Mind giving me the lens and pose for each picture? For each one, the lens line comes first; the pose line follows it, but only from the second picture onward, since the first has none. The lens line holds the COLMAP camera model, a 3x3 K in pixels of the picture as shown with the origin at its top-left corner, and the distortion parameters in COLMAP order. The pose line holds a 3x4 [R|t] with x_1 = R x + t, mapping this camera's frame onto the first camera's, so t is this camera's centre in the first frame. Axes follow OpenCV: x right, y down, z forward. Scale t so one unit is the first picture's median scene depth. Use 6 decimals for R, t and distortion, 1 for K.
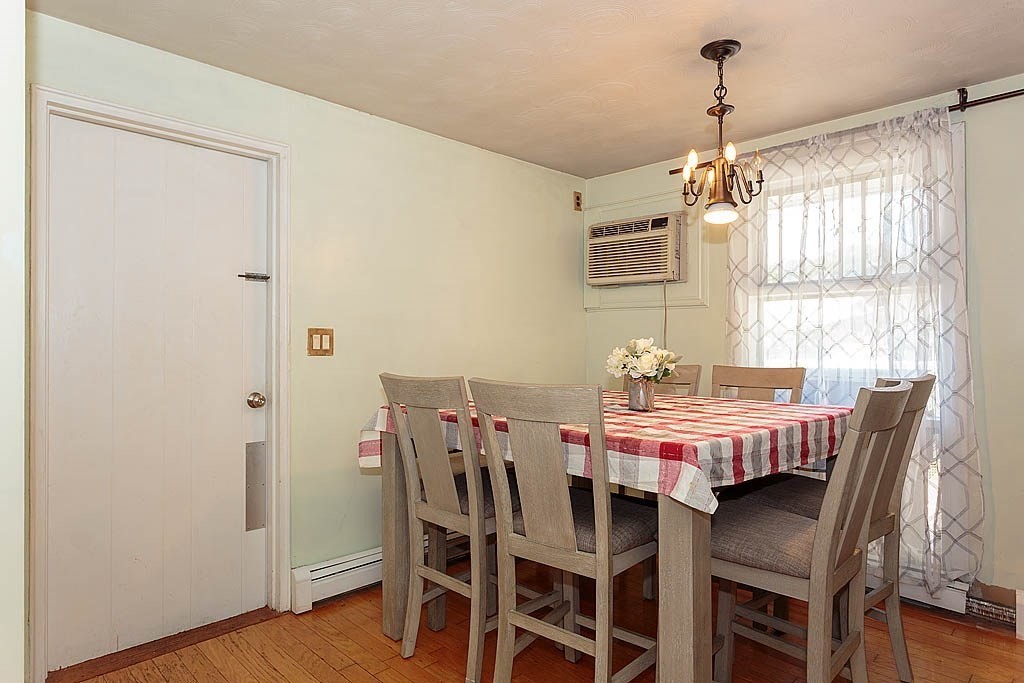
lens RADIAL K [[613.5, 0, 512.0], [0, 613.5, 341.5], [0, 0, 1]] dist [-0.003719, 0.000047]
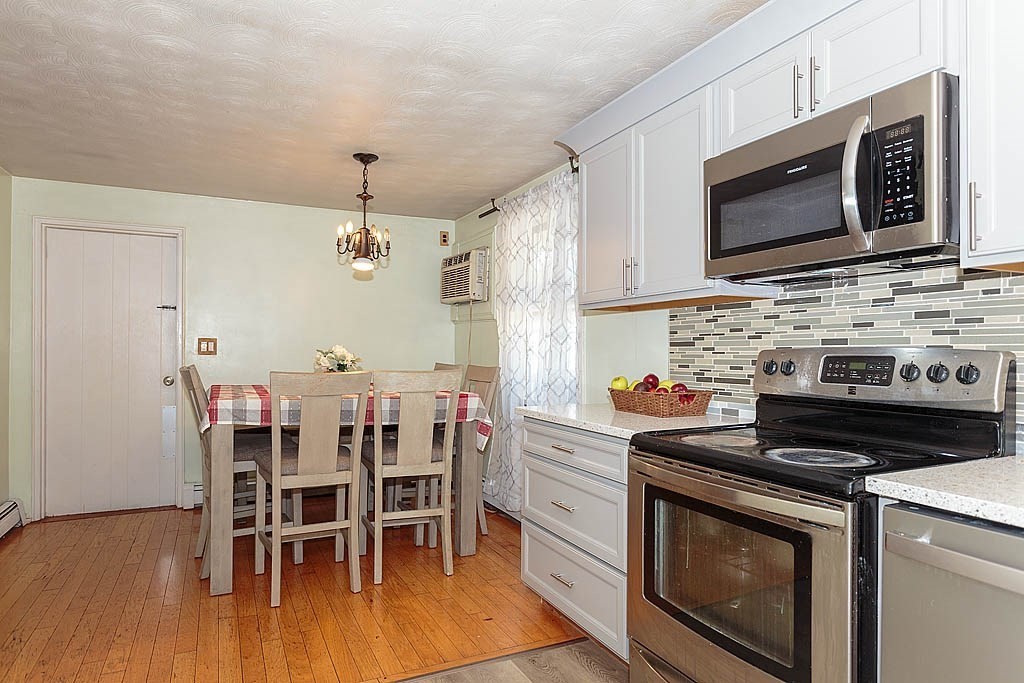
lens RADIAL K [[613.5, 0, 512.0], [0, 613.5, 341.5], [0, 0, 1]] dist [-0.003719, 0.000047]
pose [[0.945744, 0.003907, -0.324889, 0.966845], [-0.004491, 0.999989, -0.001046, -0.014278], [0.324881, 0.002448, 0.945752, -0.263993]]
